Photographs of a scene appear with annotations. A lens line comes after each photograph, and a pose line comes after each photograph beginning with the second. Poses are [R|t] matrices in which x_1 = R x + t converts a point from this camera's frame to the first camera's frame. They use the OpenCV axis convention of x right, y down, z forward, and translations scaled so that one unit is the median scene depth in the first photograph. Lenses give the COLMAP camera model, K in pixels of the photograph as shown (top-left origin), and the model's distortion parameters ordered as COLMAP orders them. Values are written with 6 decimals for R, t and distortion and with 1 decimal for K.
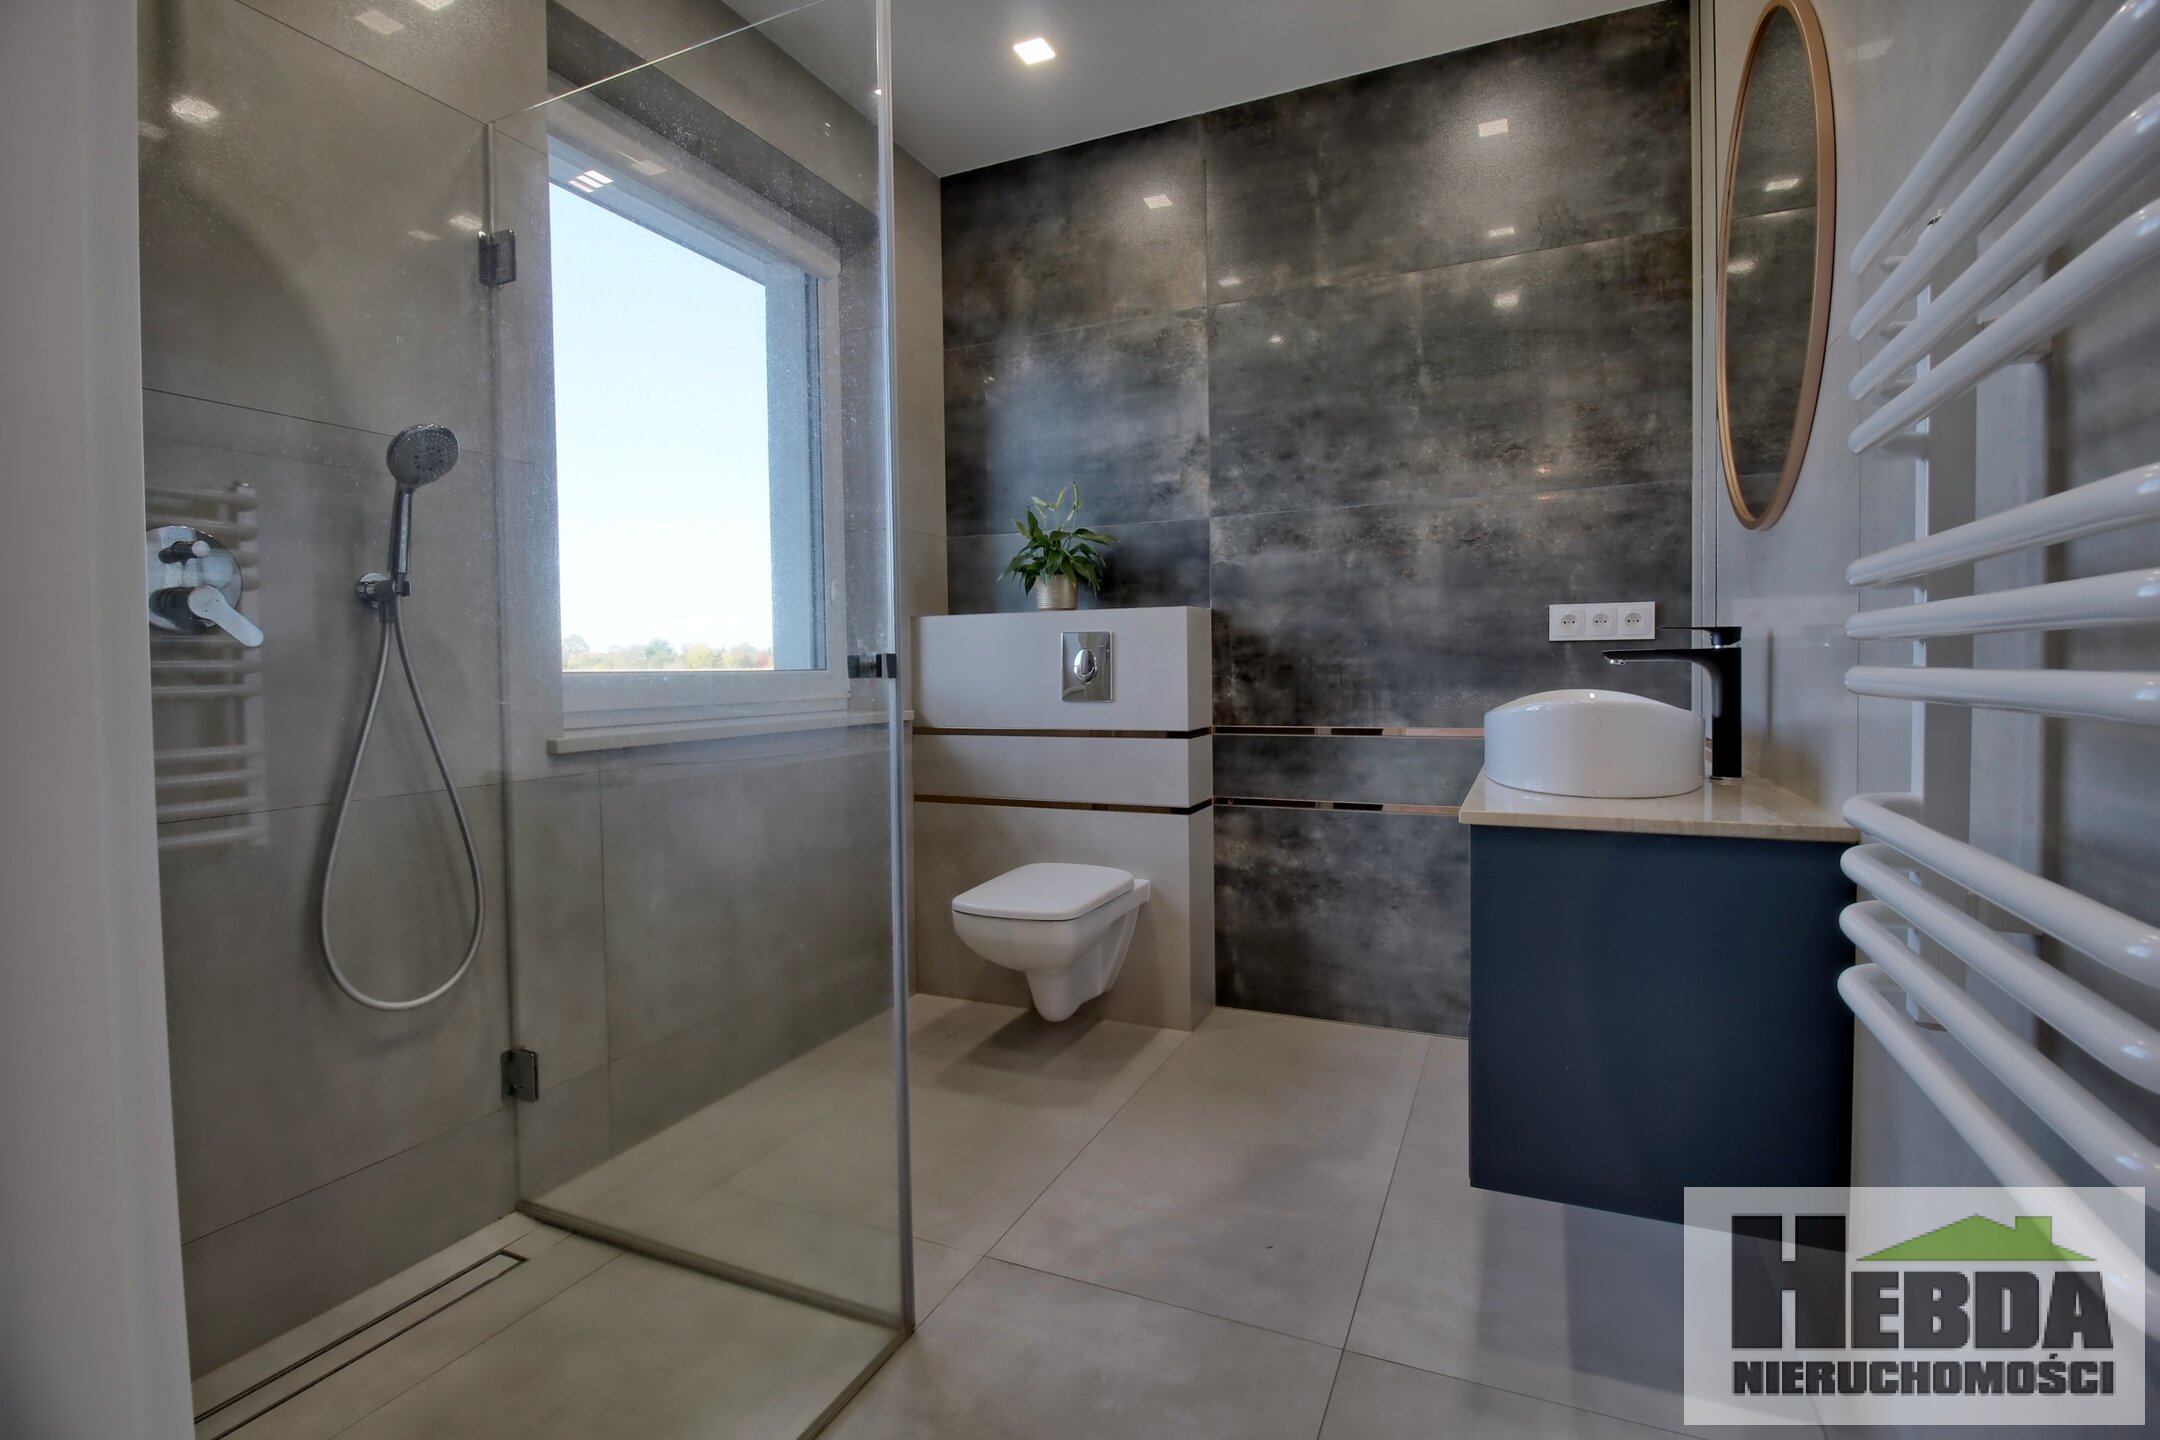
lens RADIAL K [[1009.4, 0, 1087.4], [0, 1009.4, 700.8], [0, 0, 1]] dist [0.017163, -0.021733]
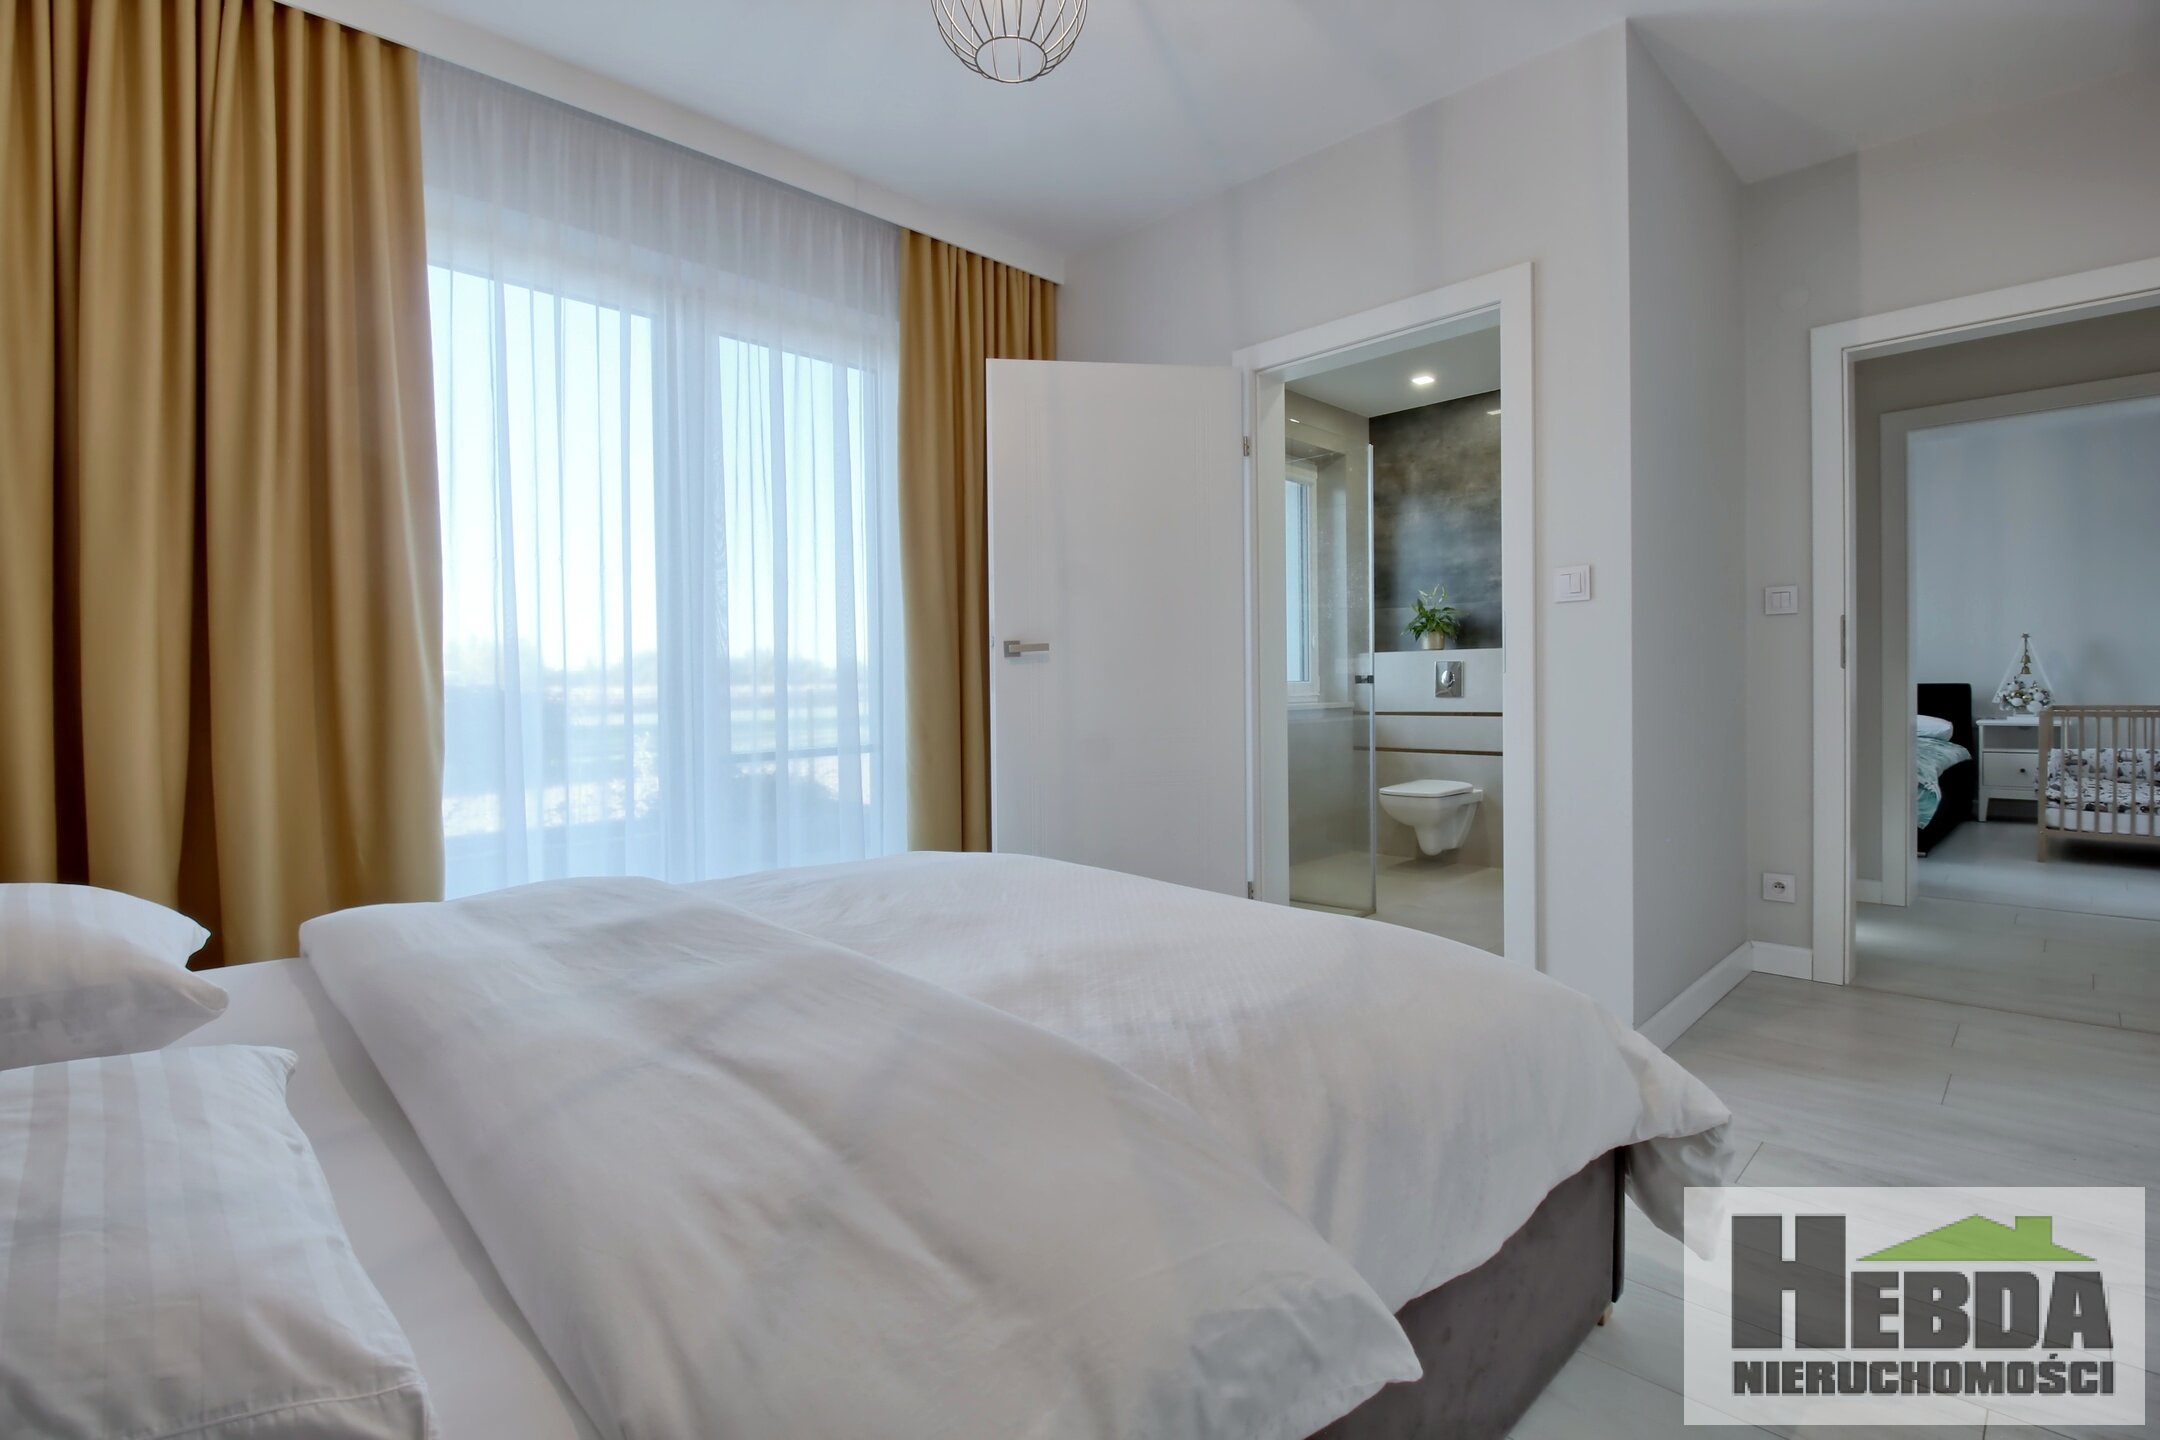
lens RADIAL K [[1009.4, 0, 1087.4], [0, 1009.4, 700.8], [0, 0, 1]] dist [0.017163, -0.021733]
pose [[0.935733, 0.007759, -0.352625, 0.033532], [-0.011711, 0.999890, -0.009076, 0.031963], [0.352516, 0.012623, 0.935721, -1.017054]]
